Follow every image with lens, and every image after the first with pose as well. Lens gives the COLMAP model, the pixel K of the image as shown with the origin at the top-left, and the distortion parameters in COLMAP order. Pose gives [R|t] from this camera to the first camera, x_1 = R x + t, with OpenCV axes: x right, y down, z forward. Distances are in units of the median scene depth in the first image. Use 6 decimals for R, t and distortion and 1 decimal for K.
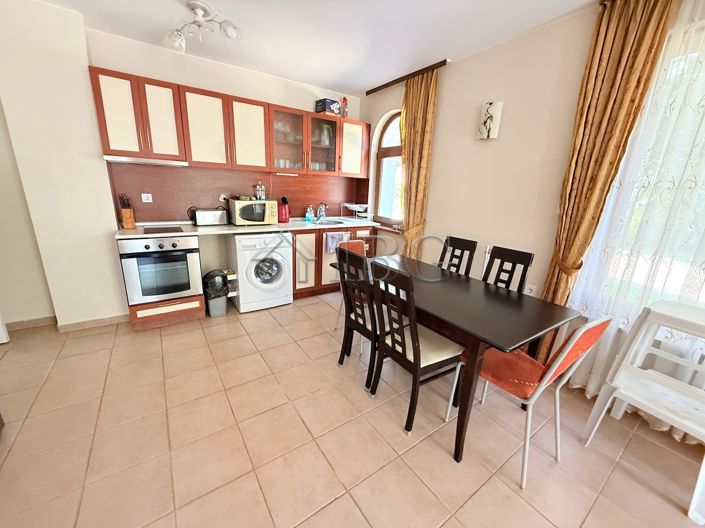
lens RADIAL K [[279.6, 0, 349.2], [0, 279.6, 264.7], [0, 0, 1]] dist [0.002842, 0.000075]
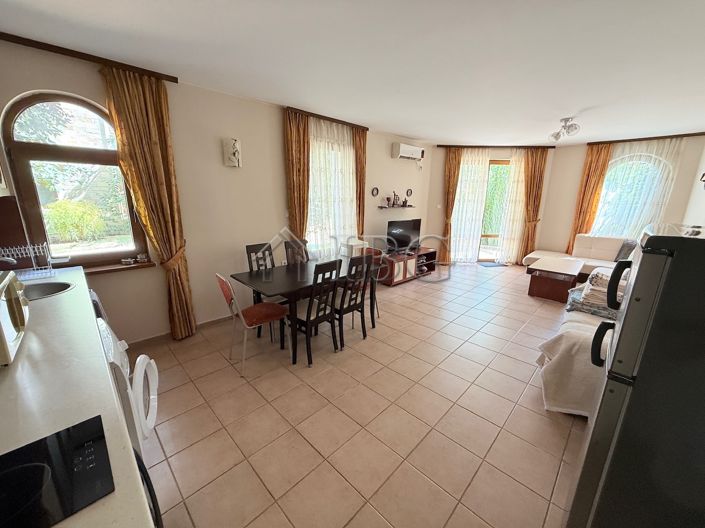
lens RADIAL K [[279.6, 0, 349.0], [0, 279.6, 264.1], [0, 0, 1]] dist [0.002842, 0.000075]
pose [[-0.176313, -0.289977, 0.940652, -0.787904], [0.238121, 0.914675, 0.326601, -0.284112], [-0.955098, 0.281574, -0.092220, 0.634037]]
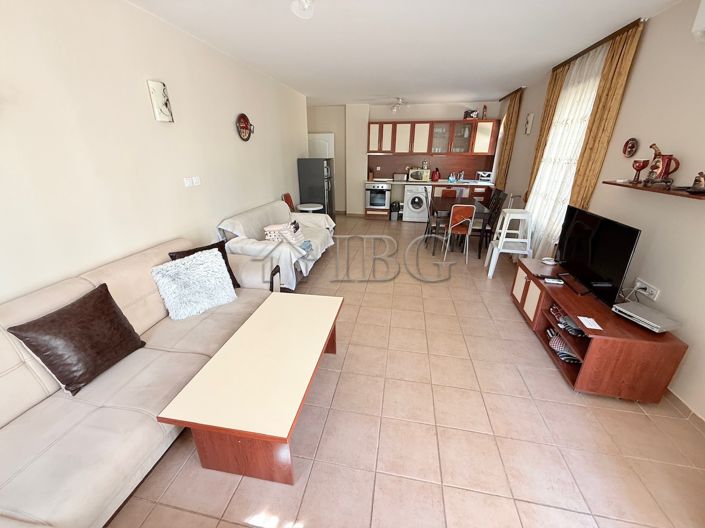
lens RADIAL K [[279.6, 0, 353.8], [0, 279.6, 264.2], [0, 0, 1]] dist [0.002842, 0.000075]
pose [[0.707696, 0.226235, -0.669316, 0.989178], [-0.159064, 0.974044, 0.161051, 0.227235], [0.688378, -0.007511, 0.725313, -0.971072]]
